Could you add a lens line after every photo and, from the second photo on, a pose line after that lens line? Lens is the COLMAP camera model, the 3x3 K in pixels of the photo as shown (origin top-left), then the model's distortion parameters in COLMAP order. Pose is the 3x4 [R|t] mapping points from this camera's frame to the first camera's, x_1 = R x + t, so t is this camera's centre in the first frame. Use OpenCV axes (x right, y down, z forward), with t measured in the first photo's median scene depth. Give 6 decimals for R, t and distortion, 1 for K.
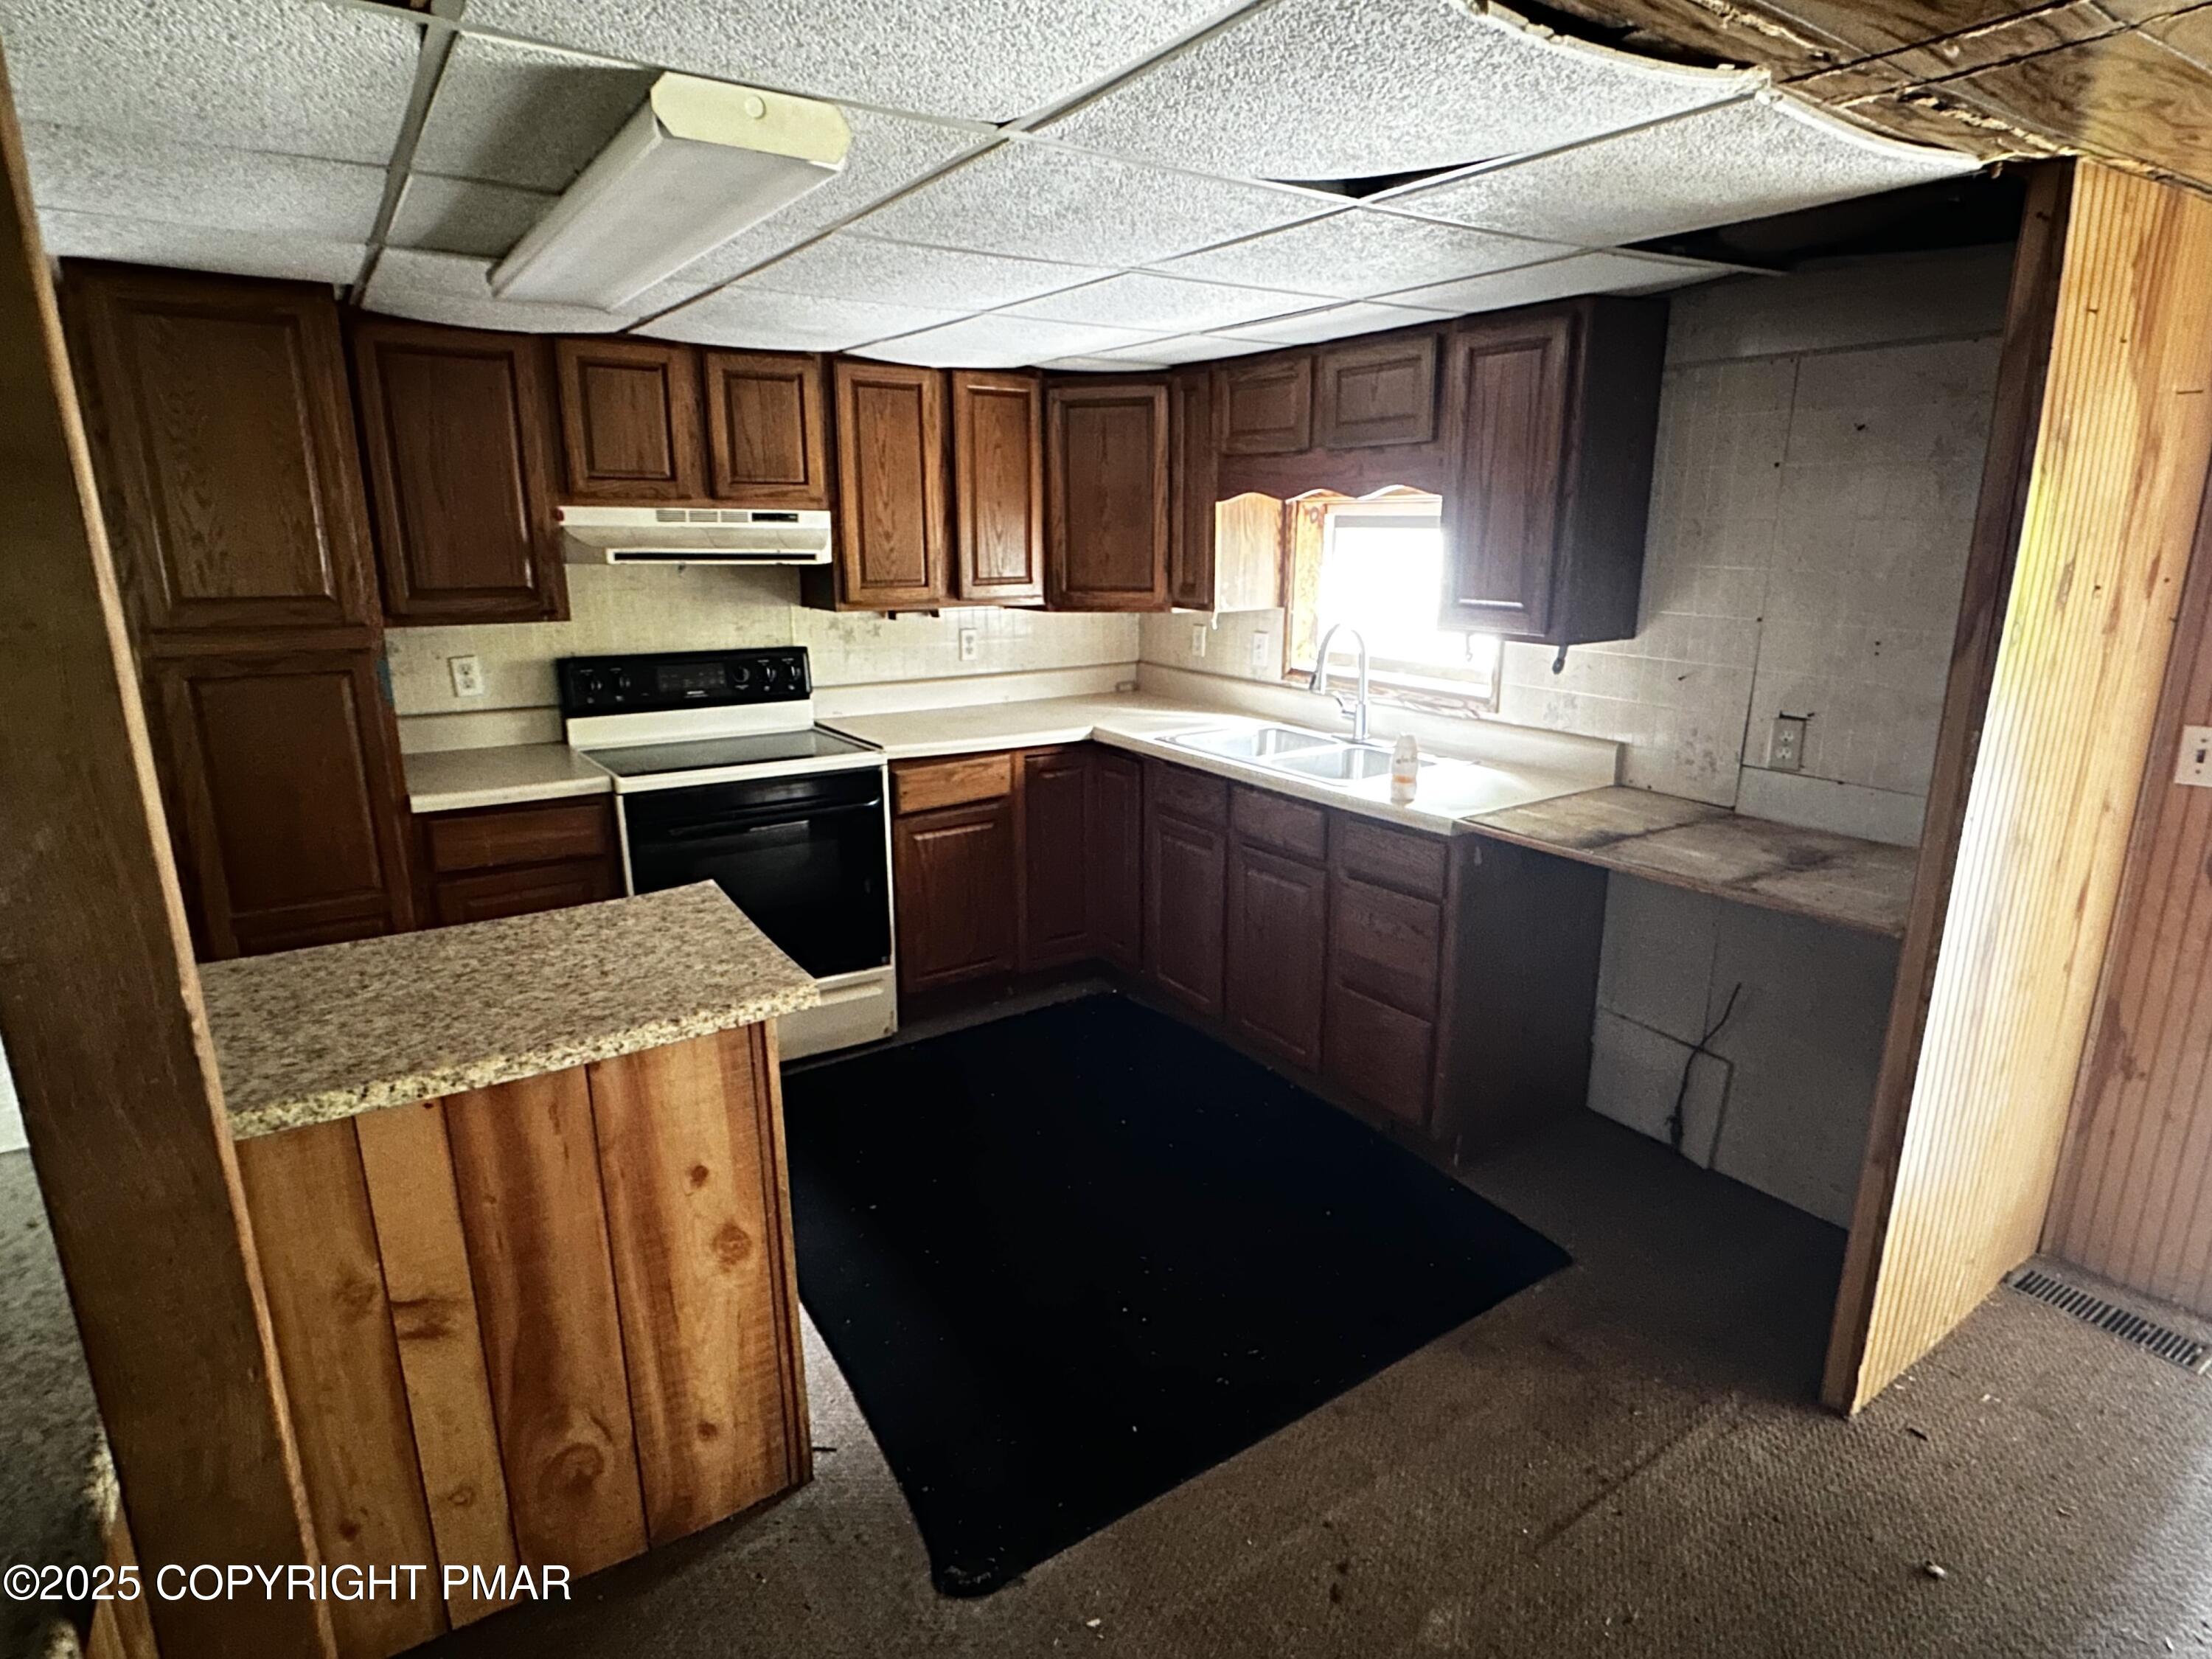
lens RADIAL K [[1188.7, 0, 1111.7], [0, 1188.7, 829.1], [0, 0, 1]] dist [-0.006631, -0.001249]
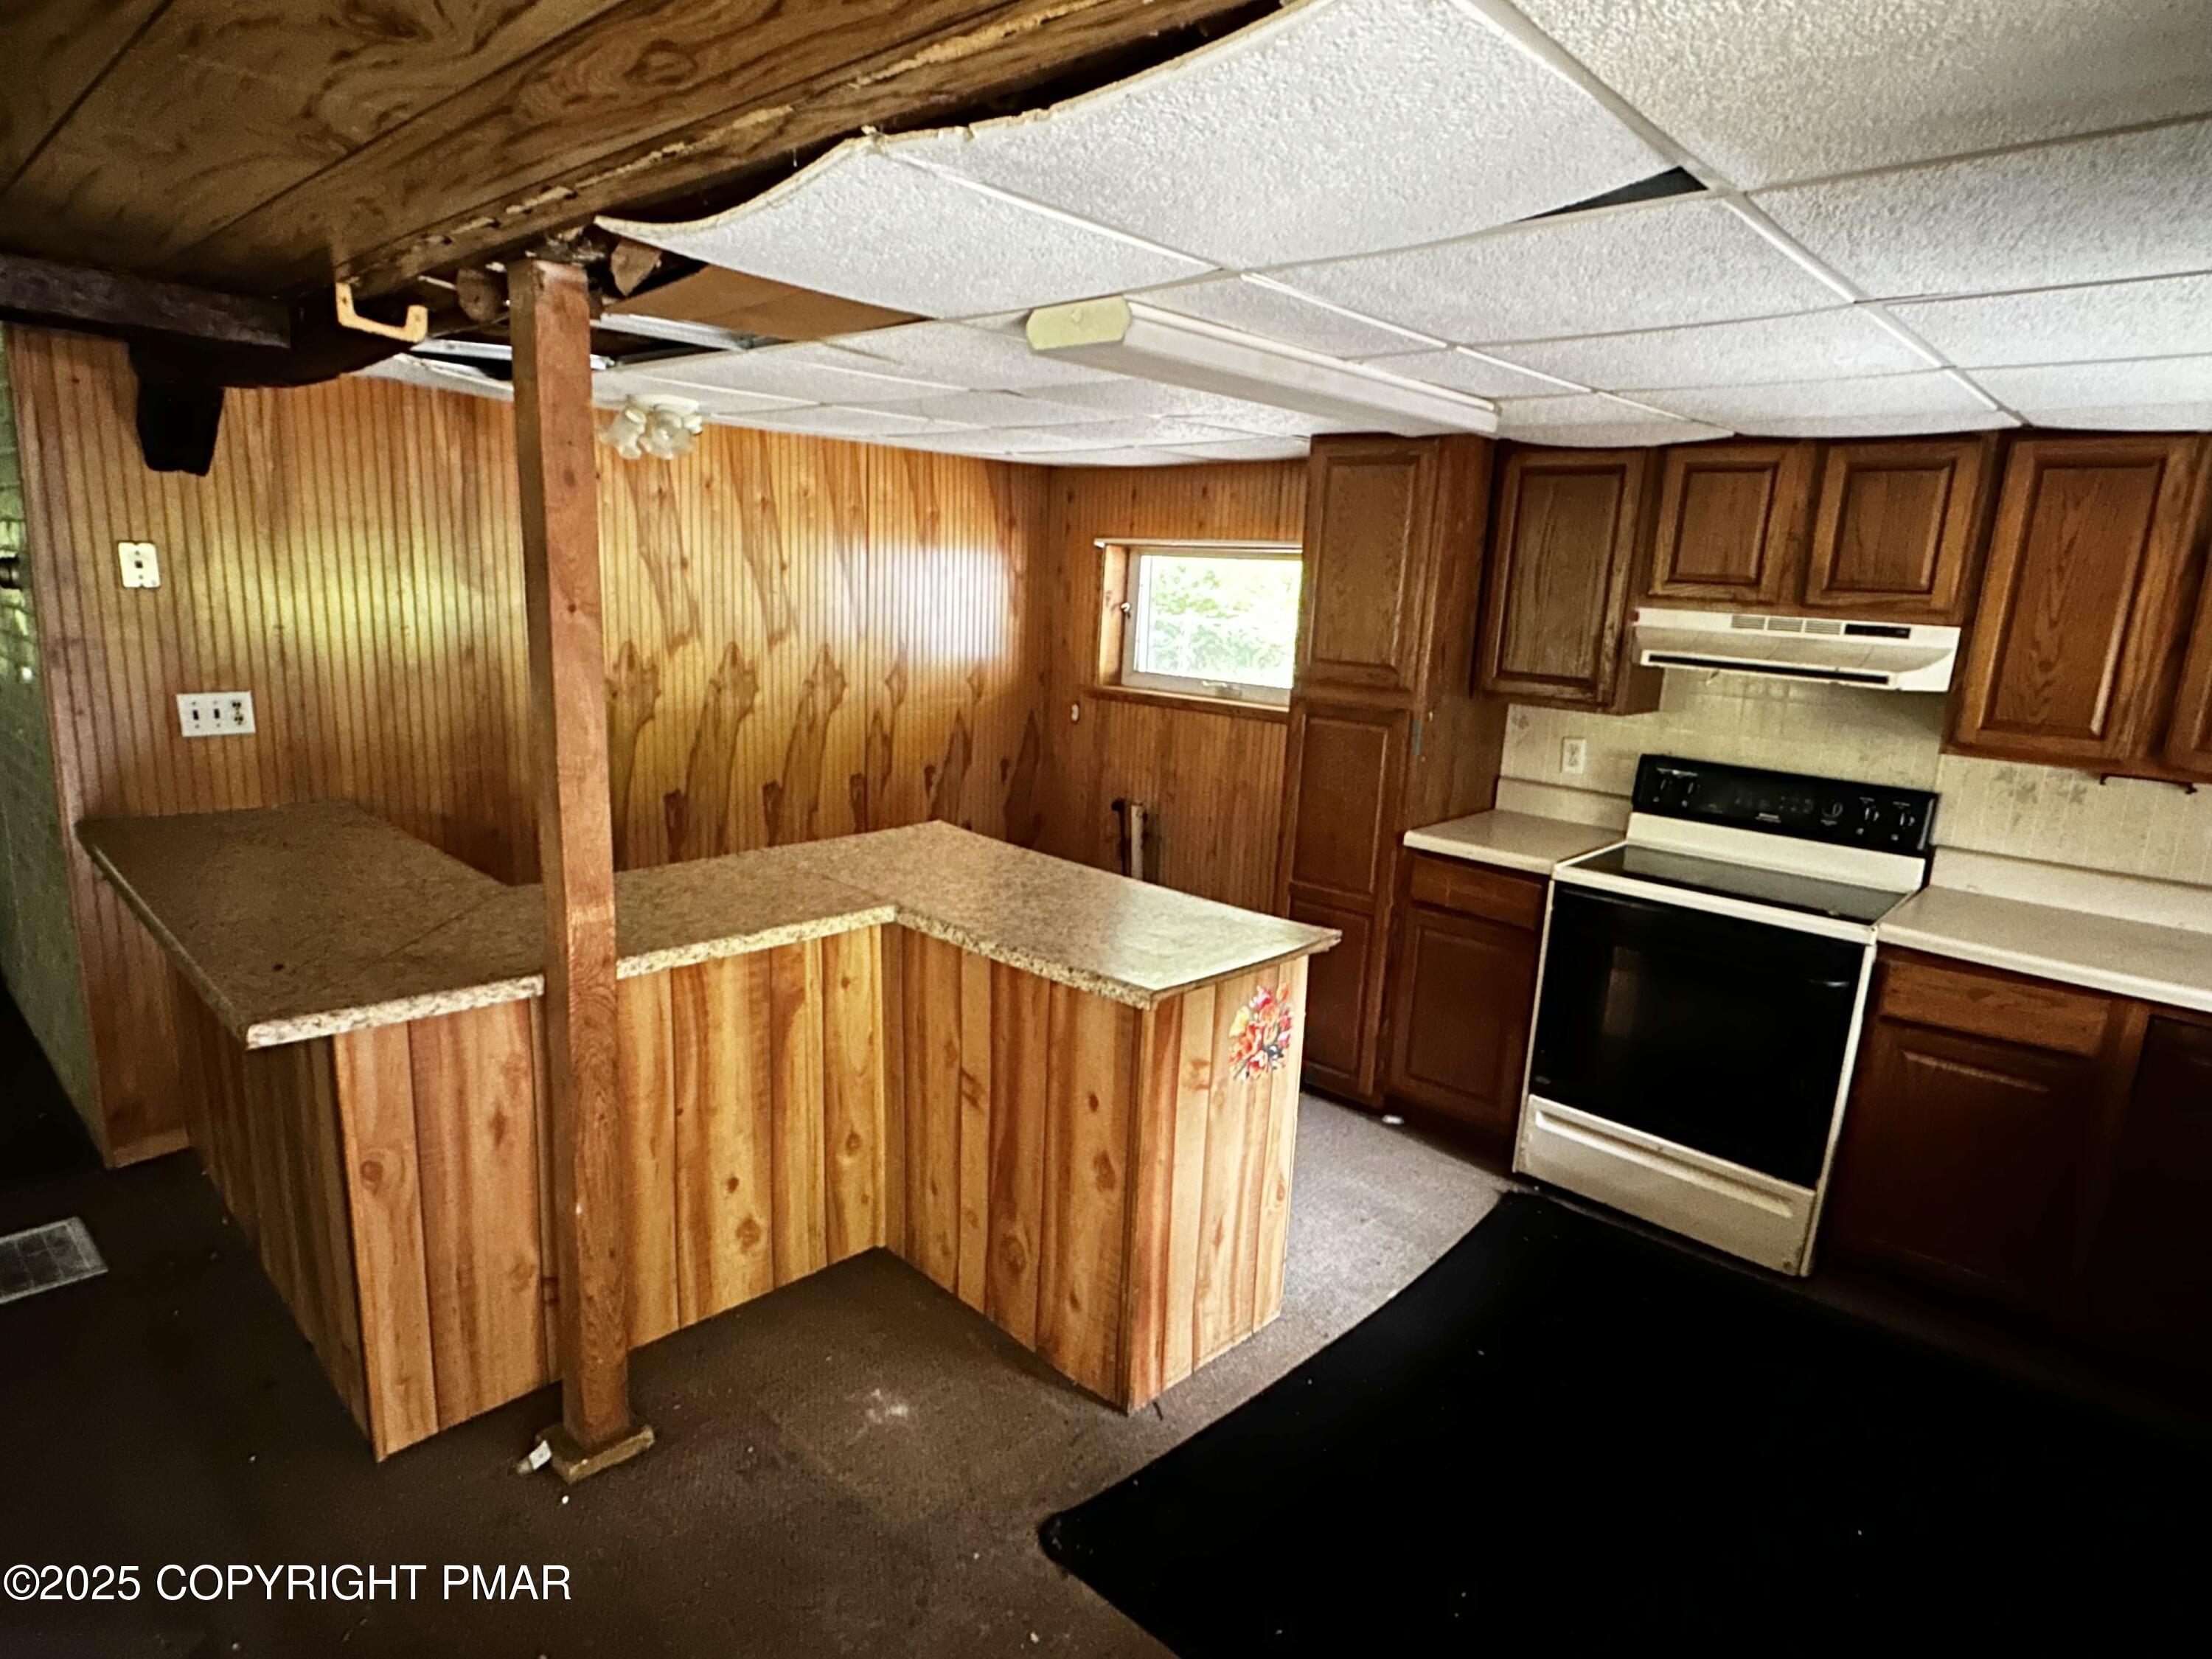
lens RADIAL K [[1229.0, 0, 1106.7], [0, 1229.0, 834.9], [0, 0, 1]] dist [-0.005439, 0.000738]
pose [[0.224607, 0.209341, -0.951698, 0.474308], [-0.287693, 0.947362, 0.140489, -0.097362], [0.931012, 0.242242, 0.273010, 0.311194]]
